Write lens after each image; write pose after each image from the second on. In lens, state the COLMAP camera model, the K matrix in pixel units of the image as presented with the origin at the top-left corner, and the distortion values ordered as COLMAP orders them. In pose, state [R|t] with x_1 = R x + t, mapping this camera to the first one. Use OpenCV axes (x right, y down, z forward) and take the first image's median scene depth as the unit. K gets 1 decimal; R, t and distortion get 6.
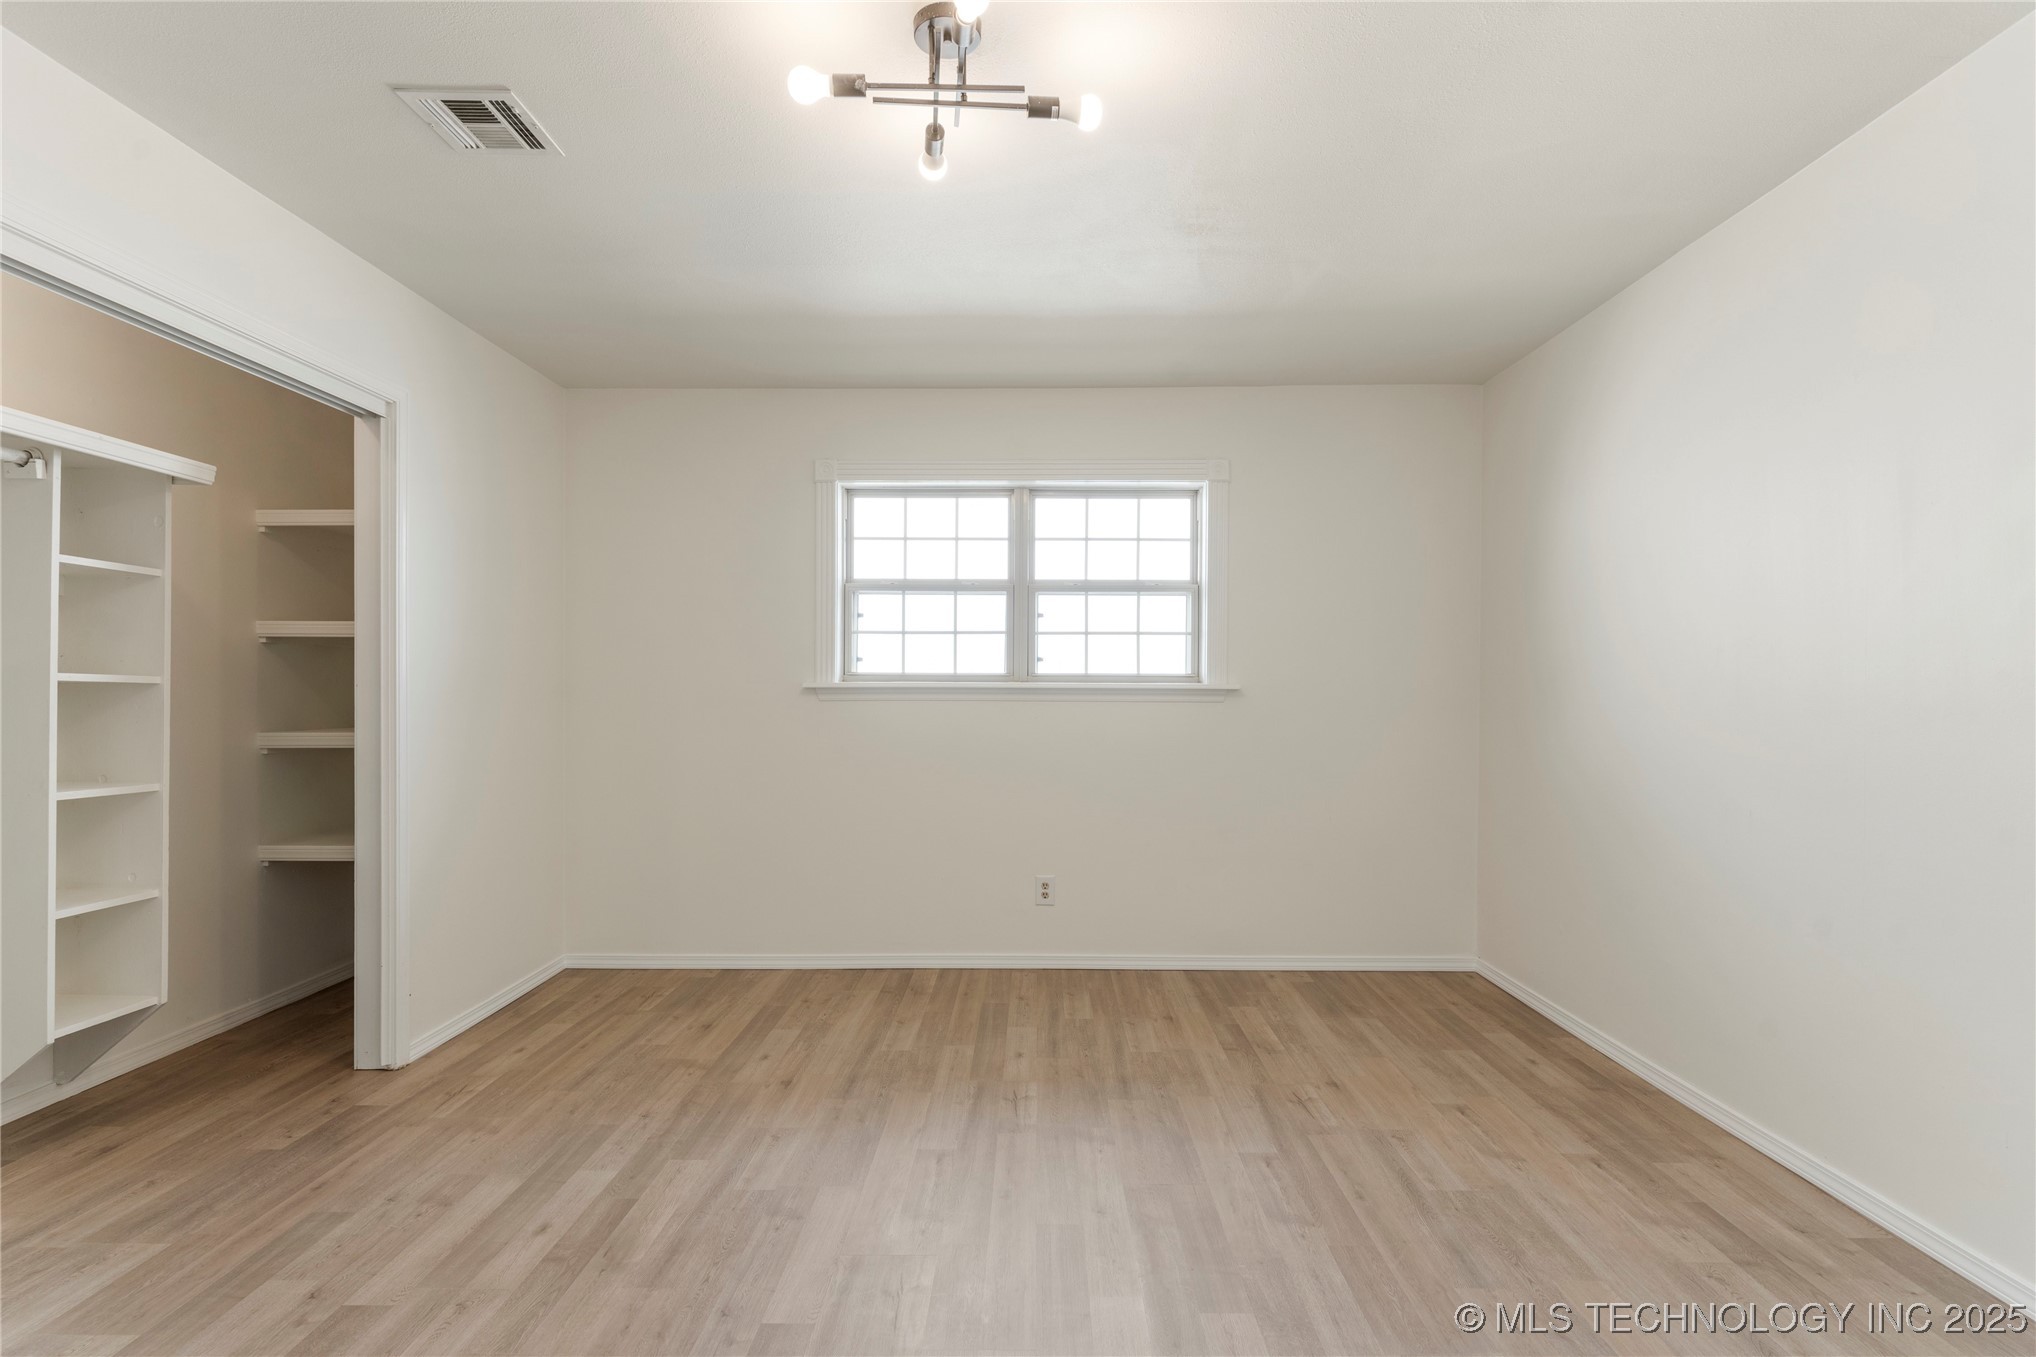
lens RADIAL K [[959.7, 0, 971.4], [0, 959.7, 706.7], [0, 0, 1]] dist [0.002323, 0.000340]
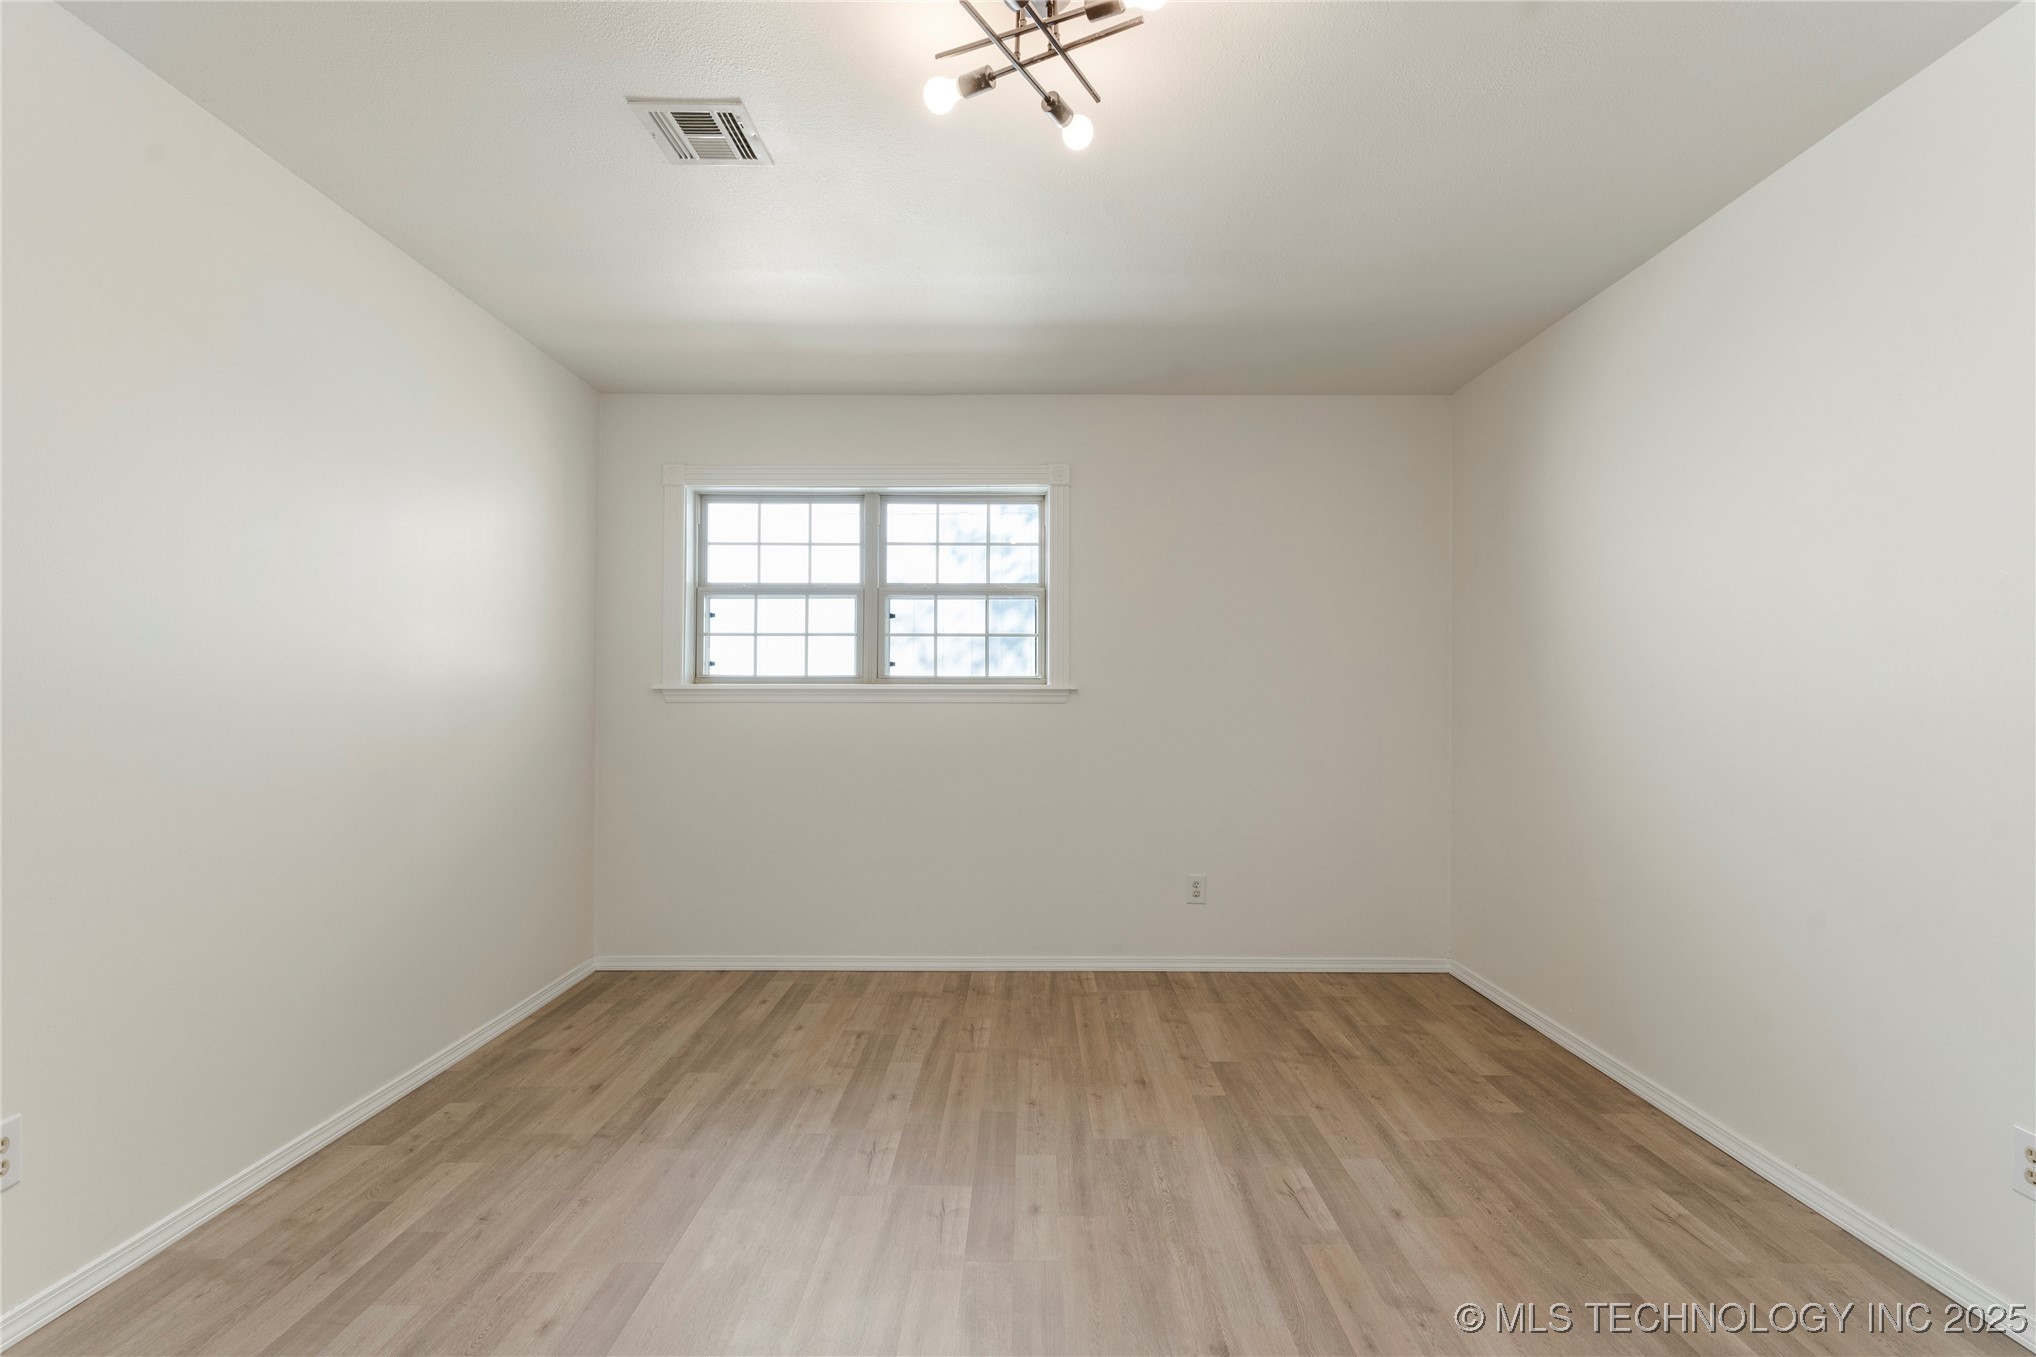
lens RADIAL K [[959.7, 0, 1048.1], [0, 959.7, 690.7], [0, 0, 1]] dist [0.002323, 0.000340]
pose [[0.999898, -0.001752, 0.014159, 0.223189], [0.002048, 0.999779, -0.020903, 0.002419], [-0.014119, 0.020929, 0.999681, -0.013238]]
